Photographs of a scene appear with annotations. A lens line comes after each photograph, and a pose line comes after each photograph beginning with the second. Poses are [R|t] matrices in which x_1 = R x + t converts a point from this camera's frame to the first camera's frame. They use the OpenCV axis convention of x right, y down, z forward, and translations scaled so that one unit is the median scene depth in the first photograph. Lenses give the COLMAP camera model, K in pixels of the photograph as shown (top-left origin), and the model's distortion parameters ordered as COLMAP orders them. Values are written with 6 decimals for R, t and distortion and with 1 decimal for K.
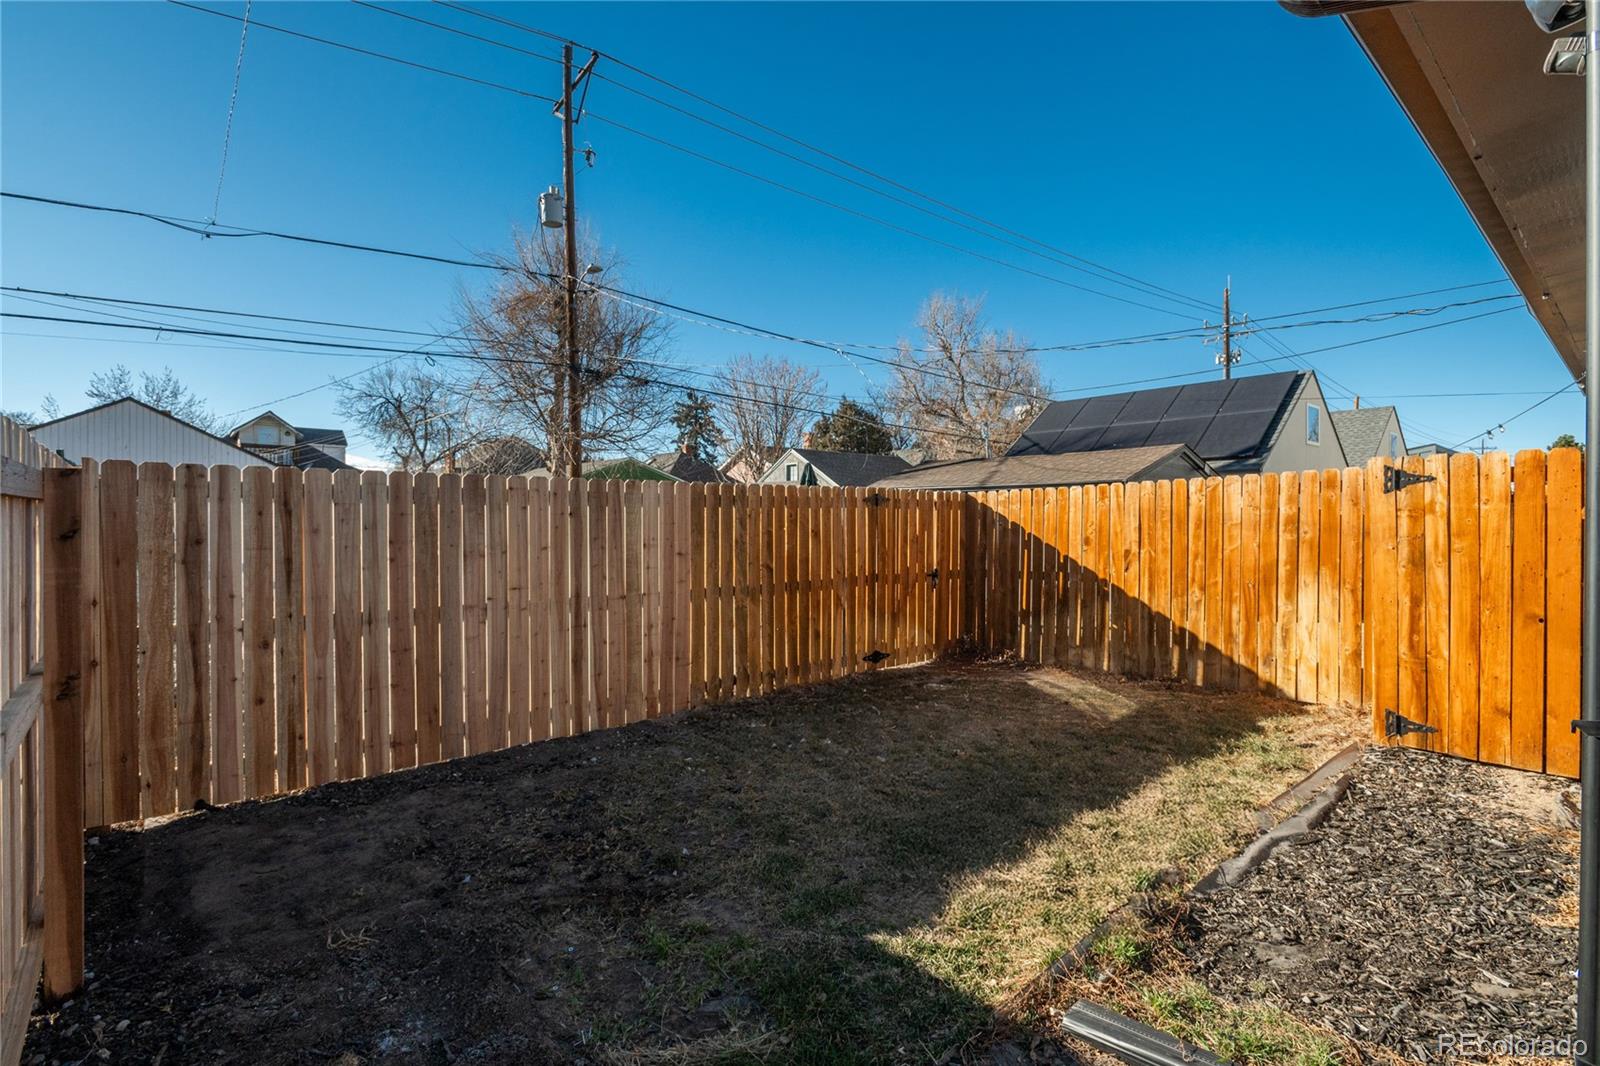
lens RADIAL K [[751.2, 0, 808.4], [0, 751.2, 534.3], [0, 0, 1]] dist [-0.000064, 0.000467]
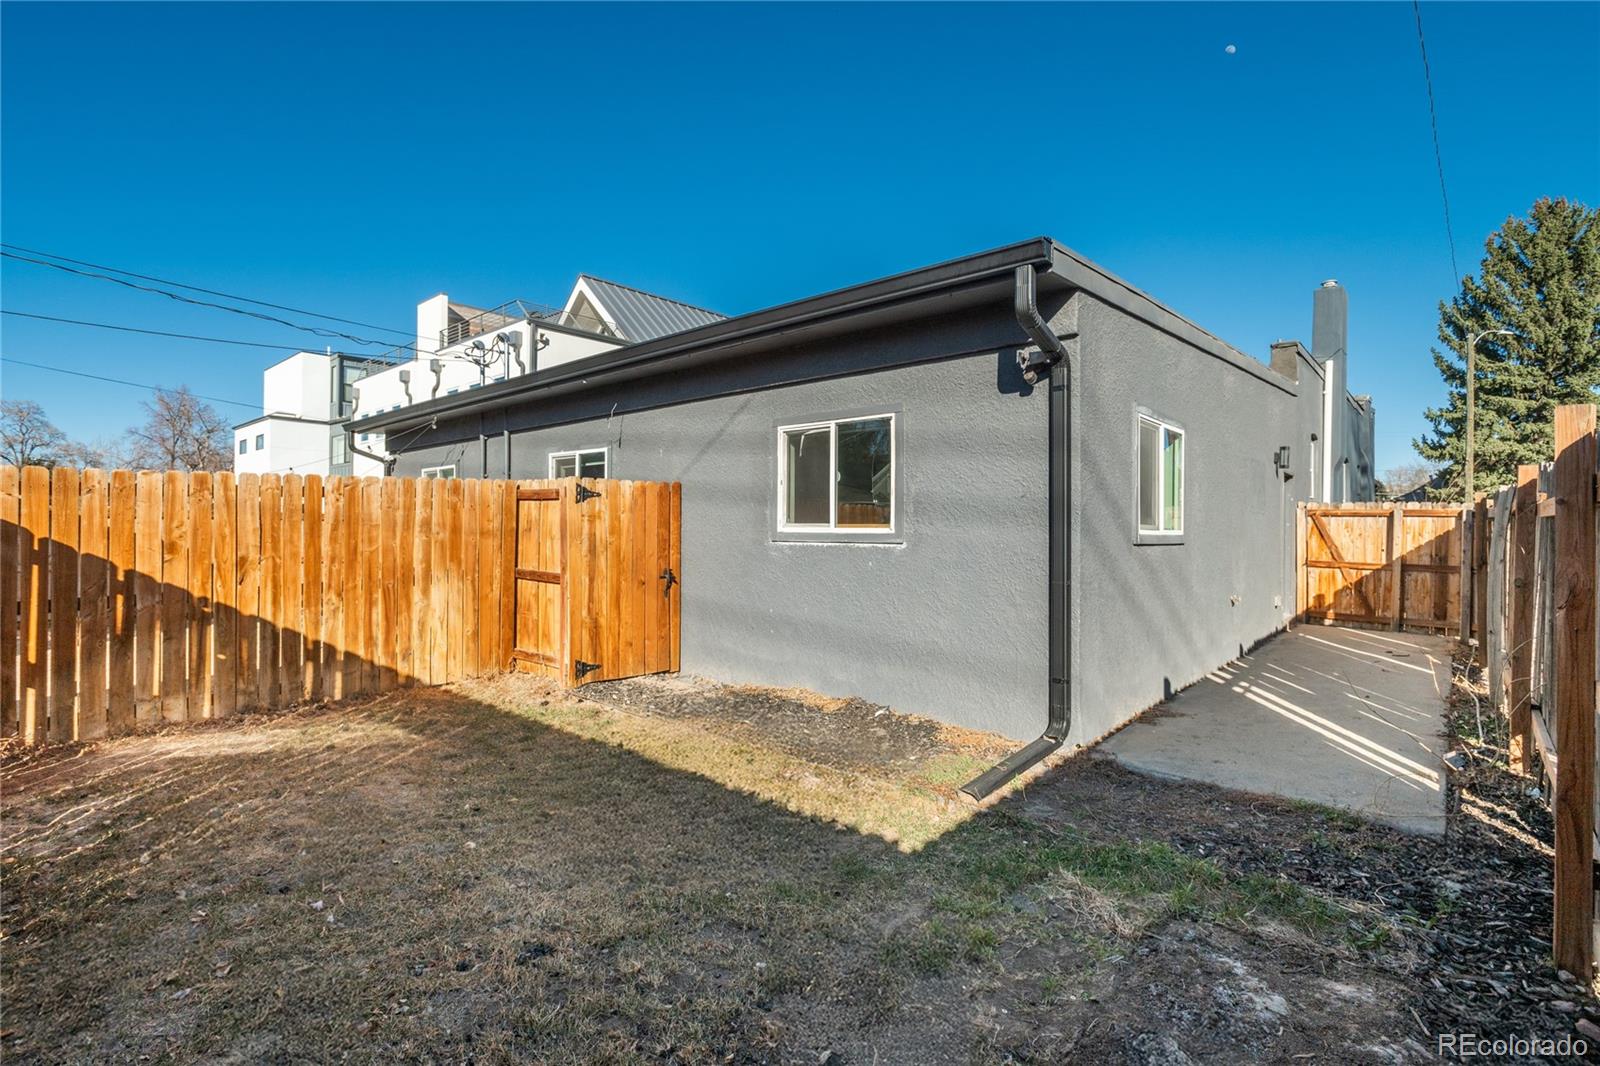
lens RADIAL K [[751.2, 0, 812.9], [0, 751.2, 524.0], [0, 0, 1]] dist [-0.000064, 0.000467]
pose [[-0.120566, 0.003769, 0.992698, -0.473576], [0.010208, 0.999945, -0.002557, -0.006241], [-0.992653, 0.009825, -0.120598, 0.533699]]
